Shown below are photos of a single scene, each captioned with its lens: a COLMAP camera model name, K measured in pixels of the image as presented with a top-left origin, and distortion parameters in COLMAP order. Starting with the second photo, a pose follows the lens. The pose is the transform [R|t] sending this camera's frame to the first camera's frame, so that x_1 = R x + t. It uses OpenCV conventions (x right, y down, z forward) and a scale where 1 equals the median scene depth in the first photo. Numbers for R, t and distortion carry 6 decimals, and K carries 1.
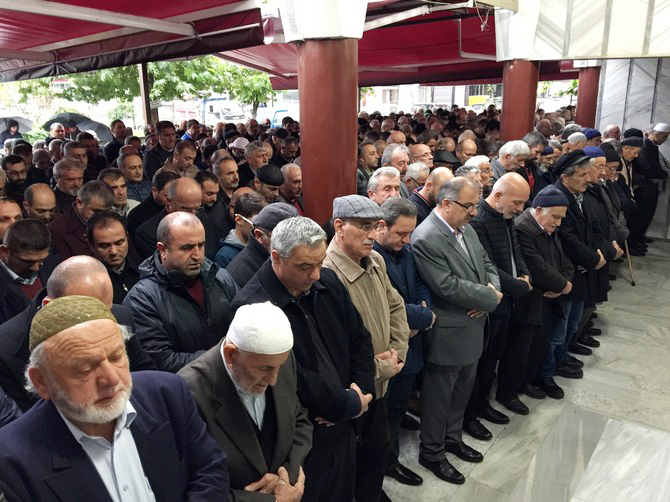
lens RADIAL K [[565.8, 0, 333.8], [0, 565.8, 247.9], [0, 0, 1]] dist [0.094226, -0.142442]
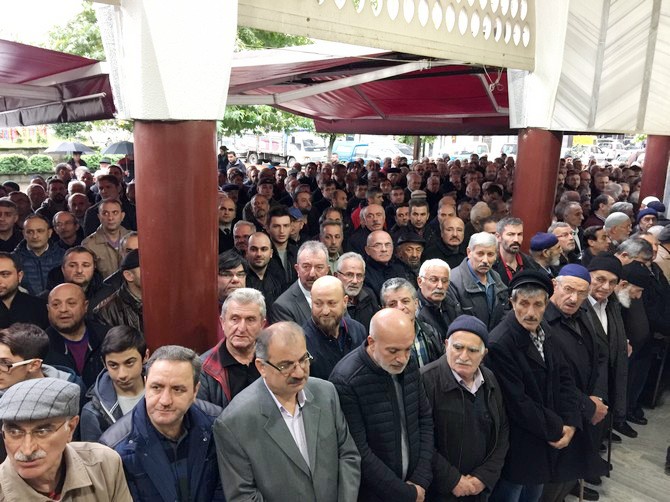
lens RADIAL K [[565.8, 0, 333.8], [0, 565.8, 247.9], [0, 0, 1]] dist [0.094226, -0.142442]
pose [[0.983135, 0.079237, -0.164826, 0.193755], [-0.086916, 0.995416, -0.039902, -0.104267], [0.160908, 0.053555, 0.985515, 0.167833]]
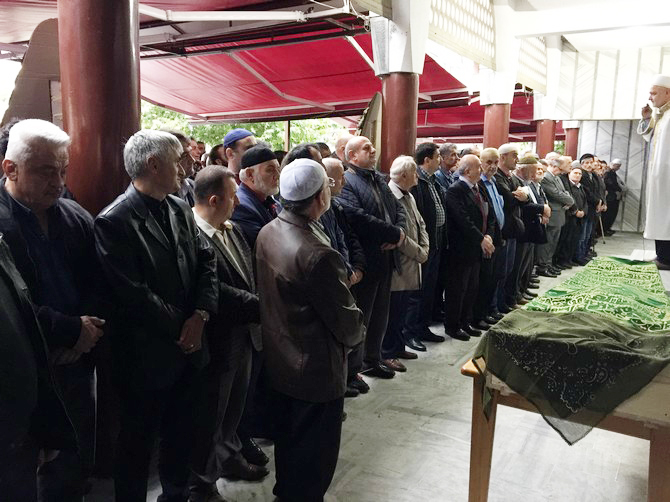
lens RADIAL K [[565.8, 0, 333.8], [0, 565.8, 247.9], [0, 0, 1]] dist [0.094226, -0.142442]
pose [[0.996475, 0.012413, 0.082972, -0.557793], [-0.002139, 0.992432, -0.122776, 0.345978], [-0.083868, 0.122166, 0.988960, -0.810322]]
